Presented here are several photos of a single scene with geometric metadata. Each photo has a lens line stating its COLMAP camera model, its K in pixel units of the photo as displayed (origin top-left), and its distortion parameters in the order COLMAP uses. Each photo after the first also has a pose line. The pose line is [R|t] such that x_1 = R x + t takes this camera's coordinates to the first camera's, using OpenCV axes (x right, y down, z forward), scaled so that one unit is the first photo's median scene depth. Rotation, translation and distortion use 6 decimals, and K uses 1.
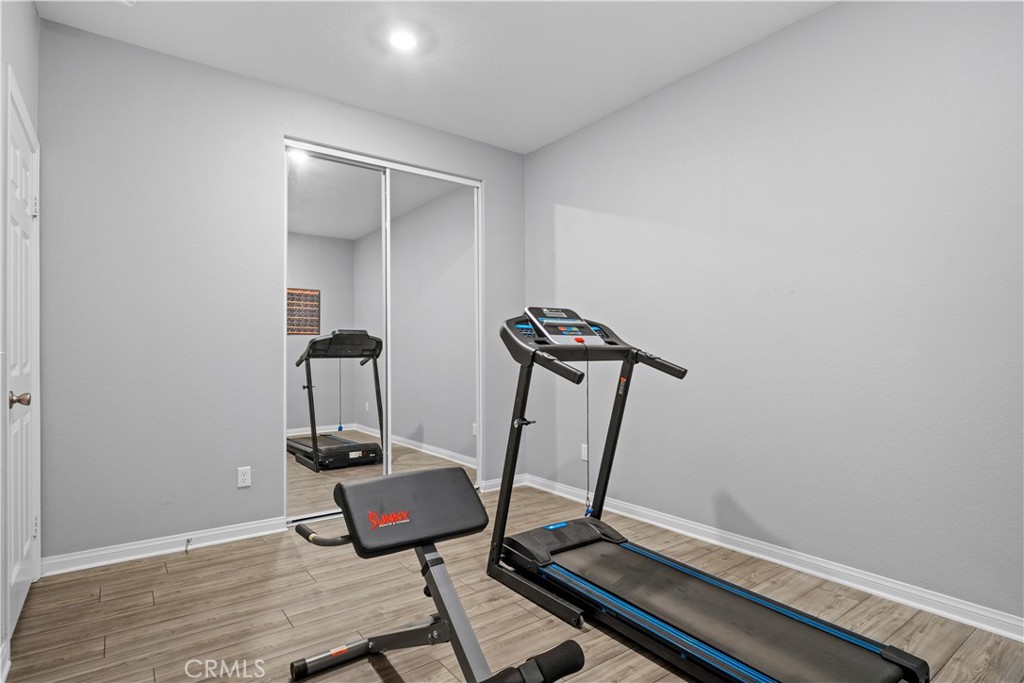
lens RADIAL K [[527.5, 0, 512.3], [0, 527.5, 341.7], [0, 0, 1]] dist [0.000220, -0.002253]
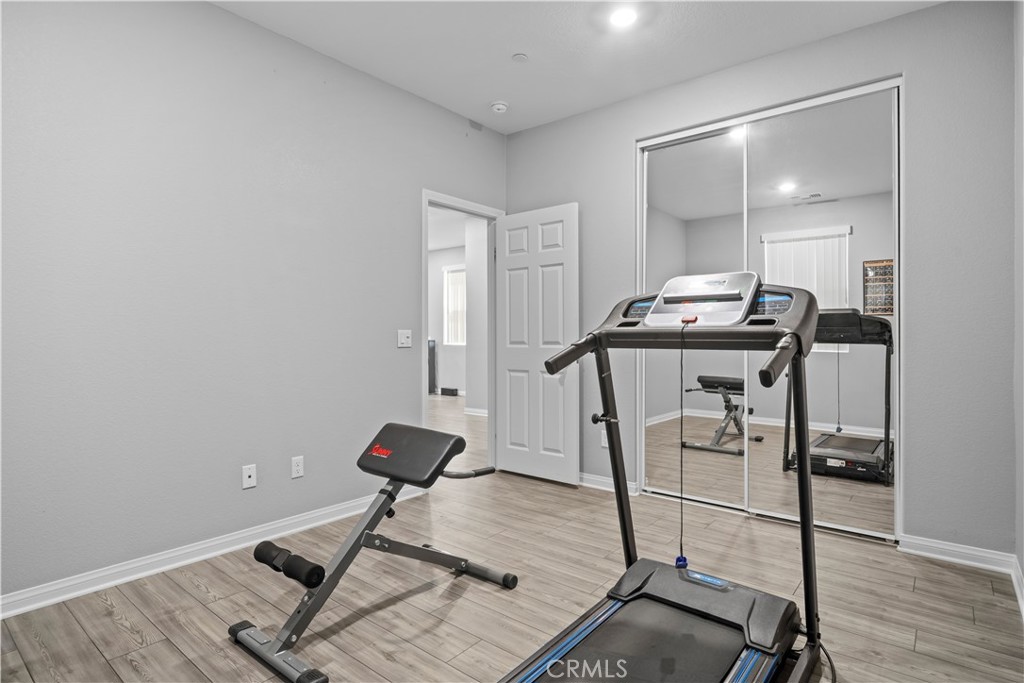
lens RADIAL K [[527.5, 0, 510.2], [0, 527.5, 339.0], [0, 0, 1]] dist [0.000220, -0.002253]
pose [[0.262388, 0.007251, -0.964935, 0.646845], [0.009231, 0.999907, 0.010024, 0.013317], [0.964918, -0.011537, 0.262296, 0.514111]]
